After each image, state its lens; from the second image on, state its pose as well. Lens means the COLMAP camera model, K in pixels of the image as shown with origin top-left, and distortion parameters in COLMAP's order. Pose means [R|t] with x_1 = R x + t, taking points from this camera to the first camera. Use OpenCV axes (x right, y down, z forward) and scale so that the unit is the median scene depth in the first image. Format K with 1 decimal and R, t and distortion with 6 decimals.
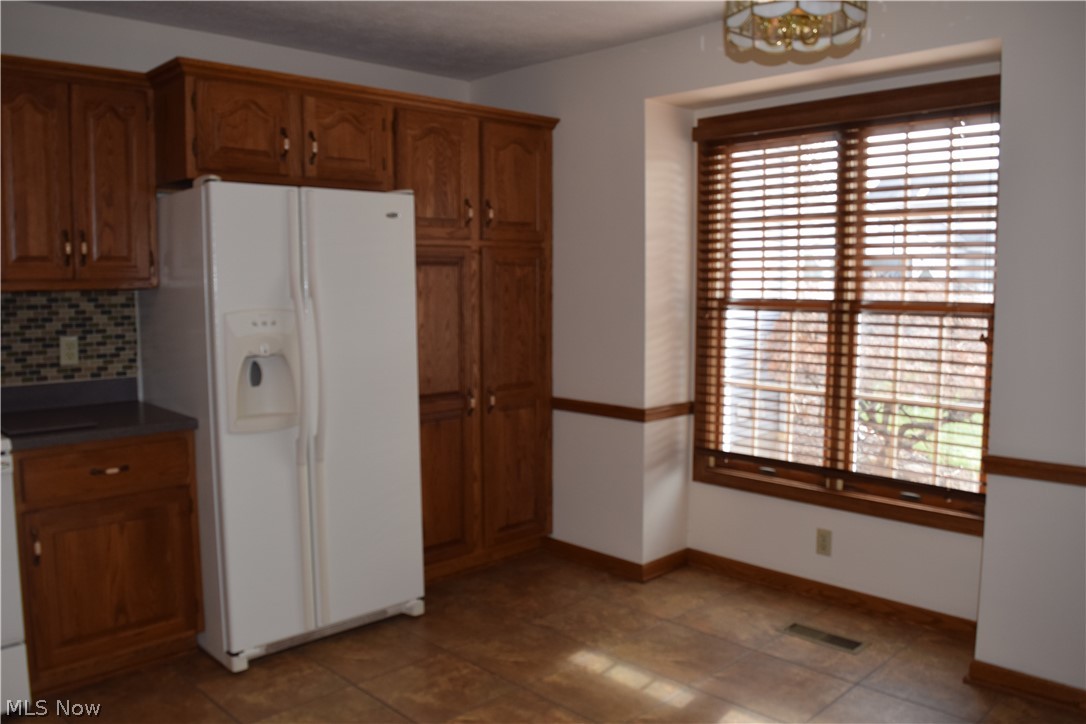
lens RADIAL K [[870.3, 0, 541.3], [0, 870.3, 359.4], [0, 0, 1]] dist [-0.083995, 0.015017]
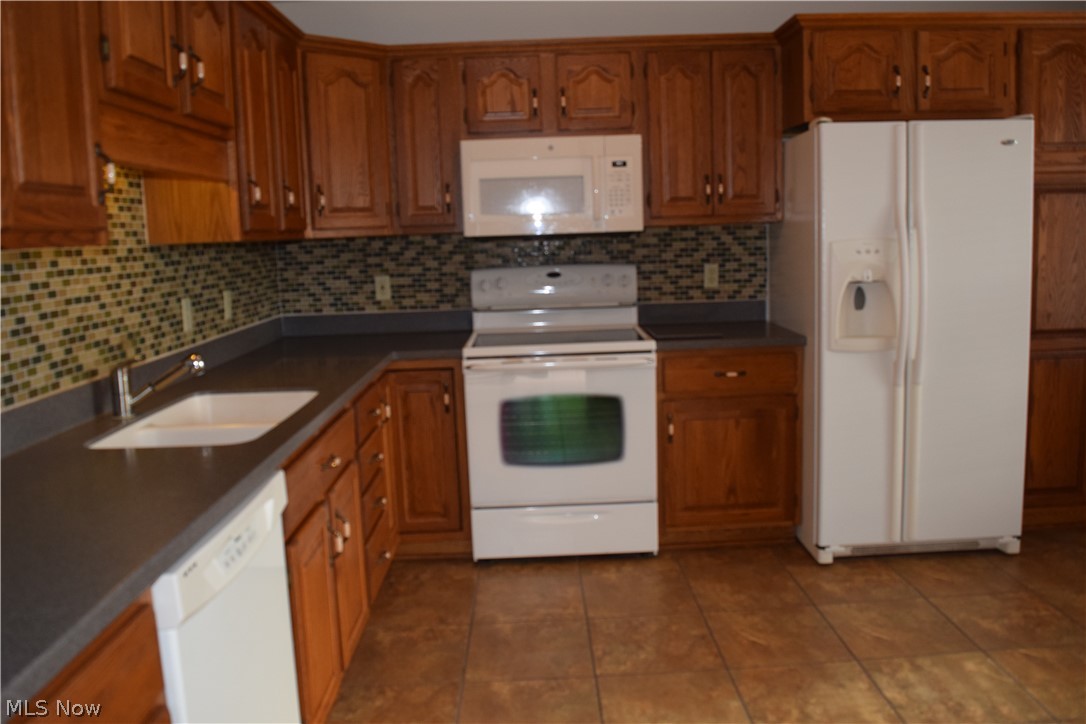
lens RADIAL K [[870.3, 0, 541.3], [0, 870.3, 361.9], [0, 0, 1]] dist [-0.083995, 0.015017]
pose [[0.727164, 0.076958, -0.682136, 0.127072], [-0.030631, 0.996344, 0.079754, 0.022736], [0.685780, -0.037099, 0.726863, -0.069009]]
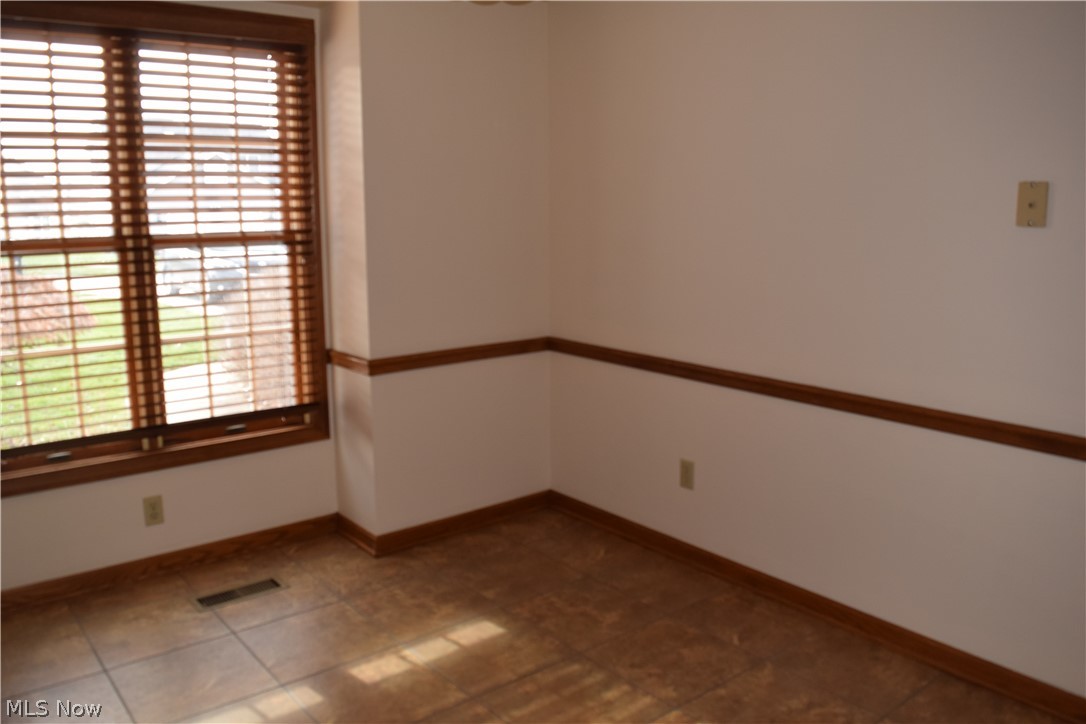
lens RADIAL K [[870.3, 0, 541.9], [0, 870.3, 359.8], [0, 0, 1]] dist [-0.083995, 0.015017]
pose [[0.089740, -0.173415, 0.980752, -0.292374], [0.099738, 0.981340, 0.164393, -0.027859], [-0.990959, 0.083065, 0.105362, 0.307710]]
